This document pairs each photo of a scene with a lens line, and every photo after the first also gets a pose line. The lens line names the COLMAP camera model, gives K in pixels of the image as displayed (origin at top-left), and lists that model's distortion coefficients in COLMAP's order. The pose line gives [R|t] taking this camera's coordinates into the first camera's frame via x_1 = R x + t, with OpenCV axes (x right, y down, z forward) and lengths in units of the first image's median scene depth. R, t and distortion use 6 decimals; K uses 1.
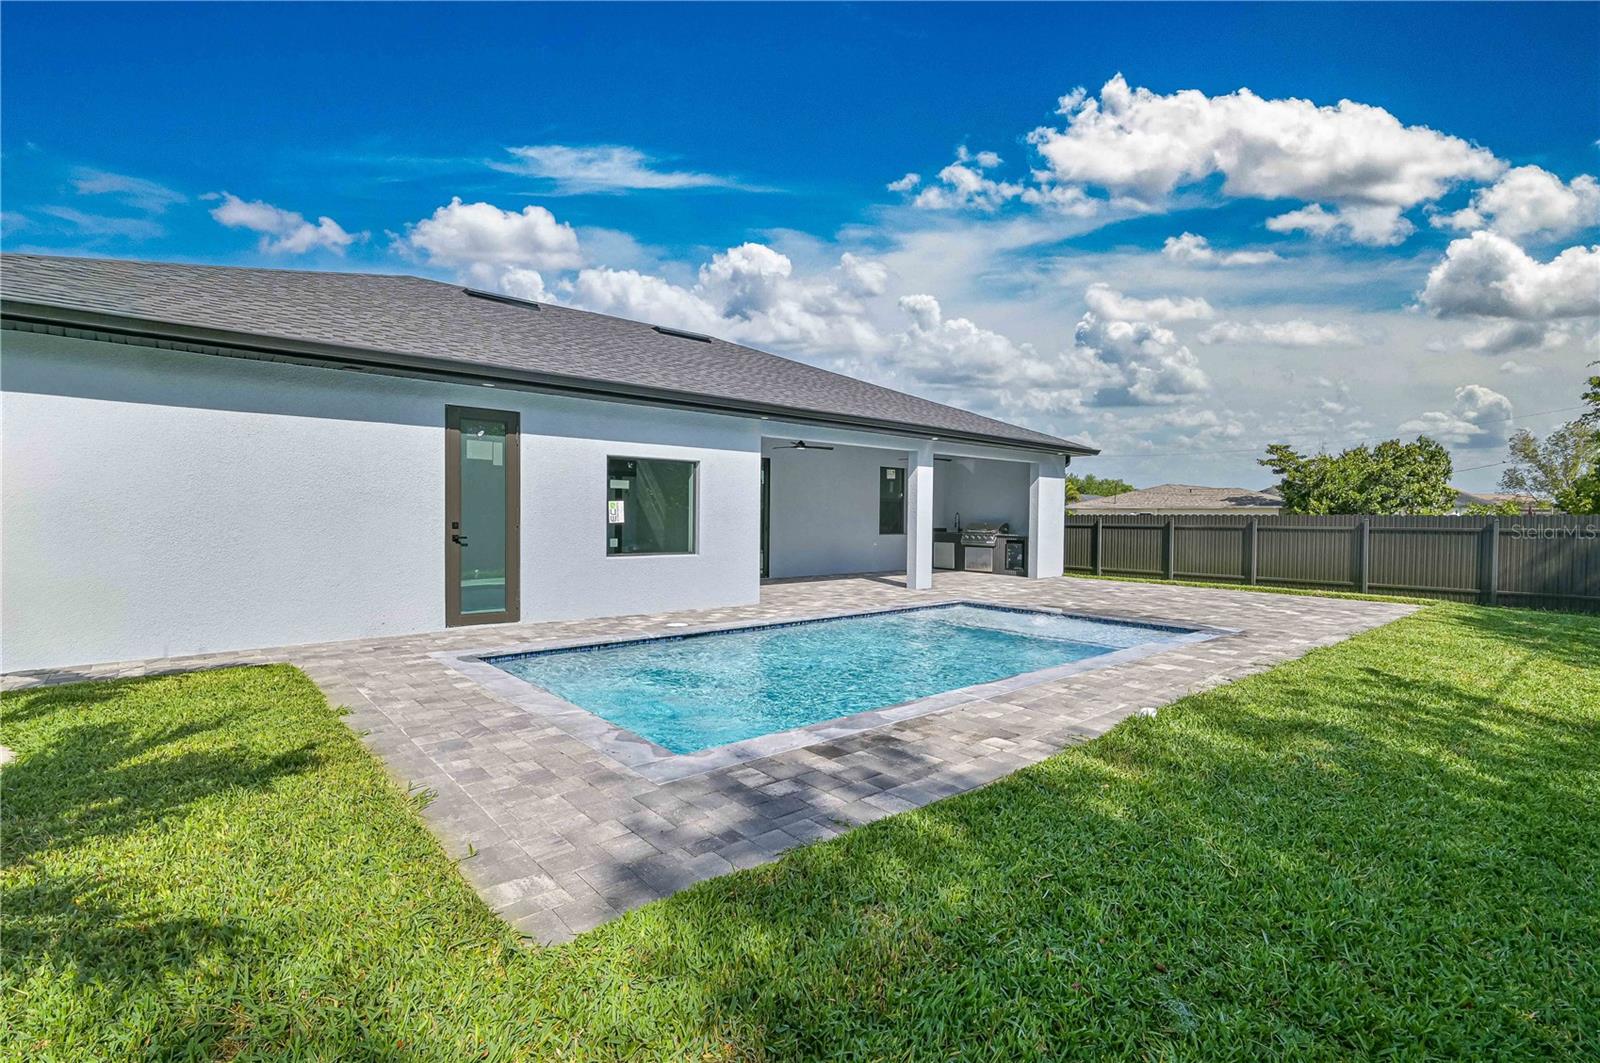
lens RADIAL K [[742.2, 0, 802.5], [0, 742.2, 535.0], [0, 0, 1]] dist [-0.004118, -0.000299]
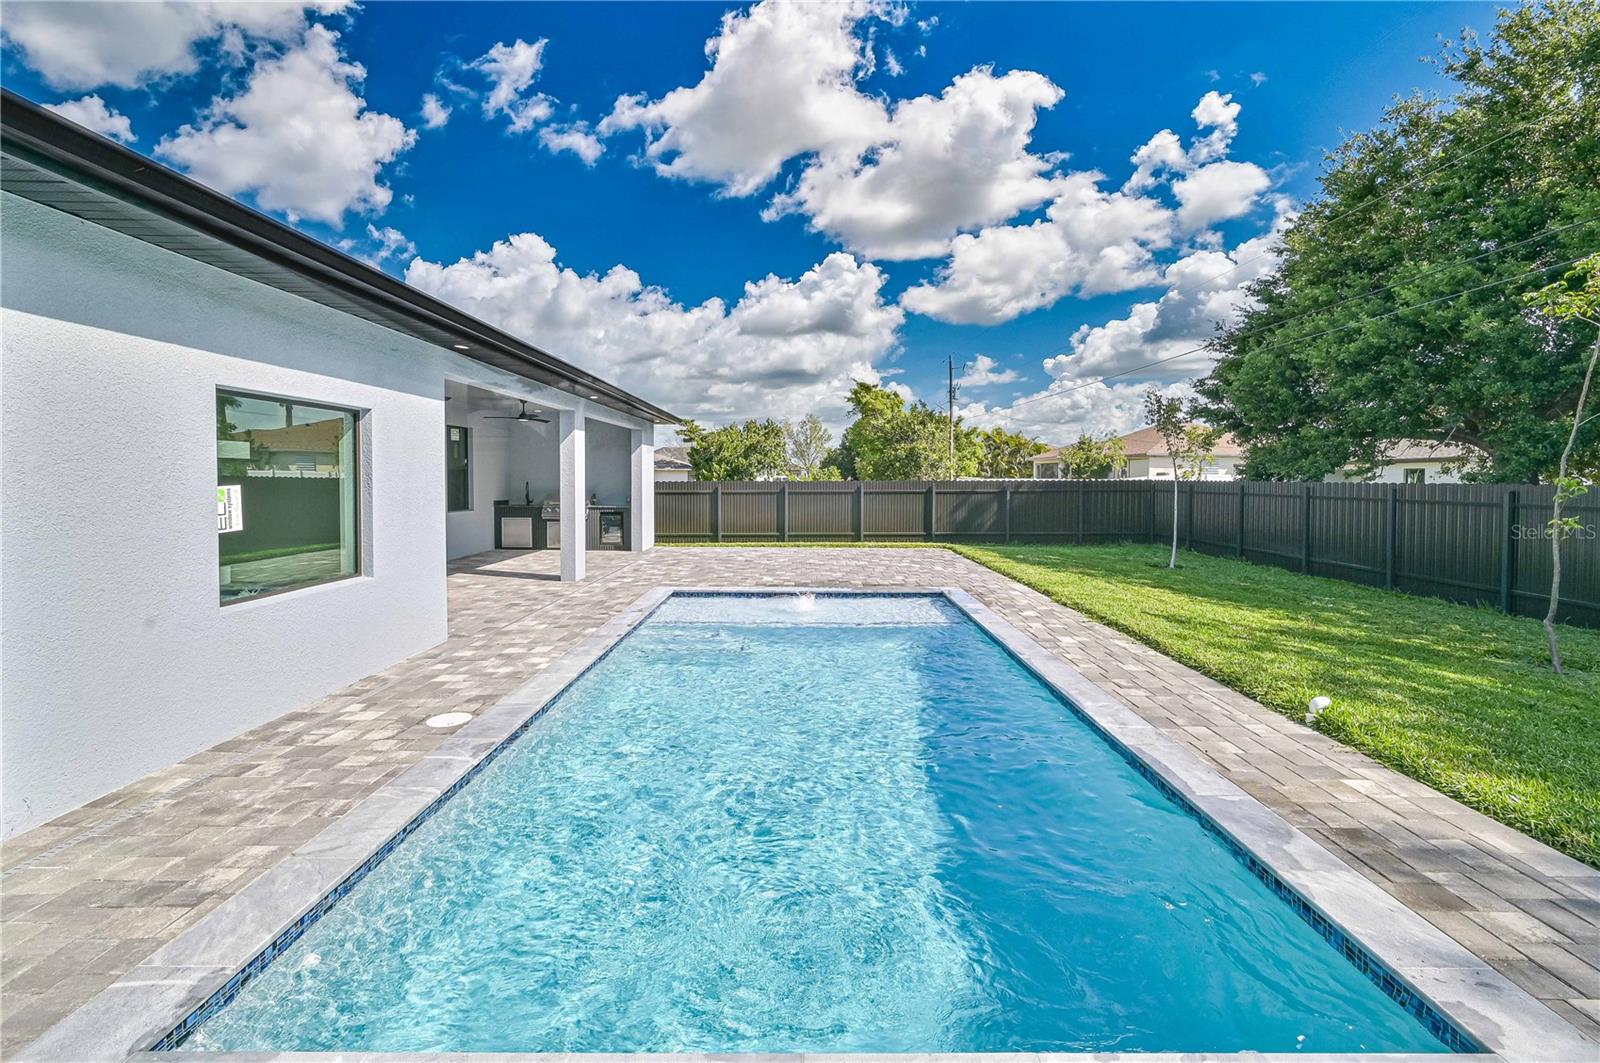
lens RADIAL K [[680.7, 0, 794.2], [0, 680.7, 488.9], [0, 0, 1]] dist [-0.001602, -0.000040]
pose [[0.649426, -0.022244, 0.760100, -0.320488], [0.023699, 0.999679, 0.009007, -0.036446], [-0.760056, 0.012165, 0.649744, 0.420794]]
